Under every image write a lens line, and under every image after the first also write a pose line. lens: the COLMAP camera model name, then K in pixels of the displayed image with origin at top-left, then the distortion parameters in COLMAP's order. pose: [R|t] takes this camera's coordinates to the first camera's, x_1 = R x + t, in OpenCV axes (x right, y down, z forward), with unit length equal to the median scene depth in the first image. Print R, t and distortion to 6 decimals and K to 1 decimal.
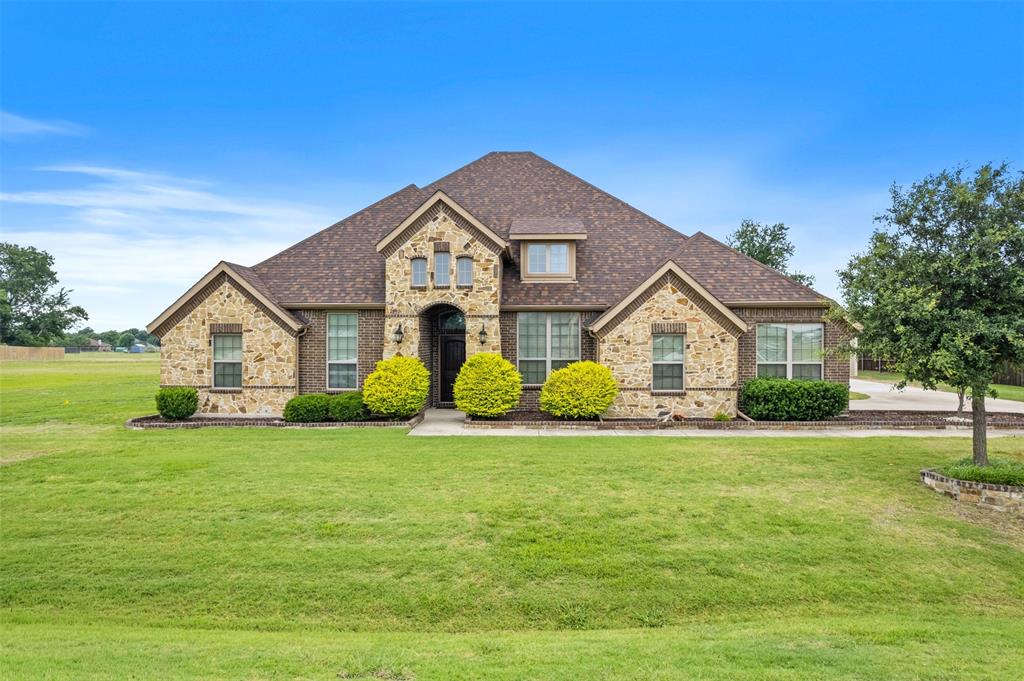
lens RADIAL K [[662.6, 0, 516.4], [0, 662.6, 323.0], [0, 0, 1]] dist [-0.080541, 0.078748]
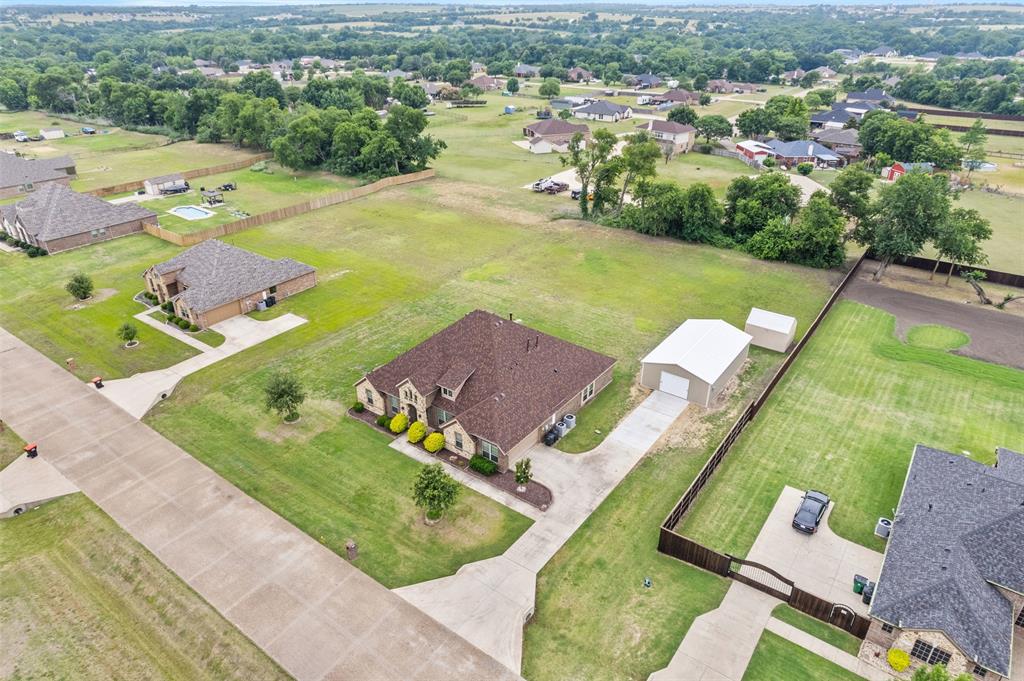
lens RADIAL K [[662.6, 0, 516.4], [0, 662.6, 323.0], [0, 0, 1]] dist [-0.080541, 0.078748]
pose [[0.824452, 0.252105, -0.506677, 2.041519], [-0.000862, 0.895855, 0.444345, -1.996772], [0.565931, -0.365905, 0.738807, -1.137381]]
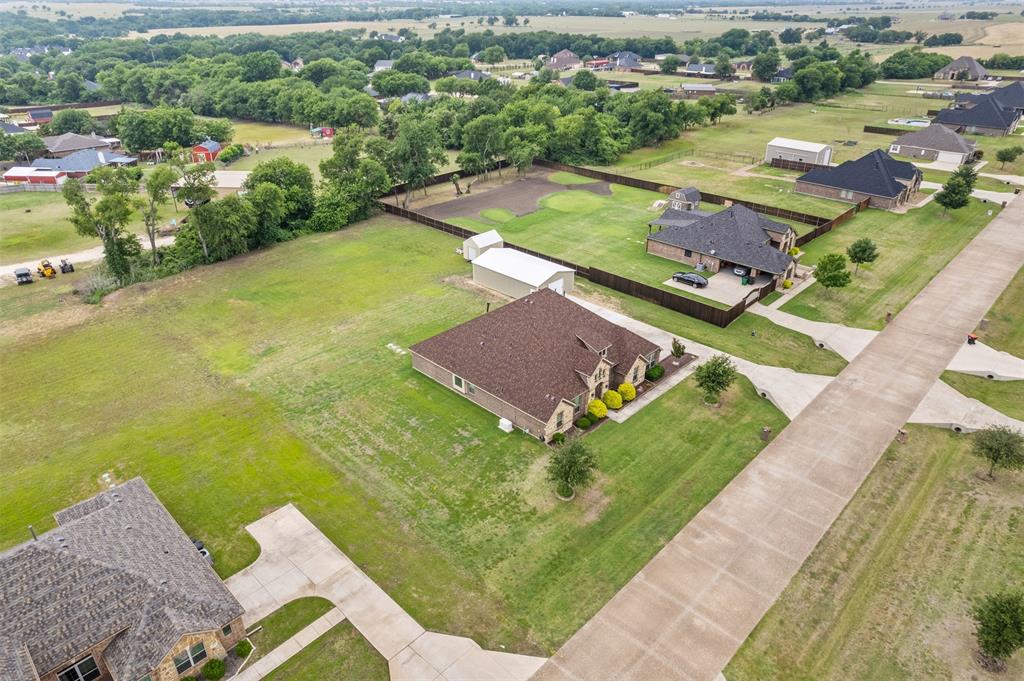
lens RADIAL K [[662.6, 0, 516.4], [0, 662.6, 323.0], [0, 0, 1]] dist [-0.080541, 0.078748]
pose [[0.677999, -0.329303, 0.657174, -2.730936], [-0.001658, 0.893350, 0.449359, -1.973786], [-0.735061, -0.305754, 0.605144, -0.775135]]
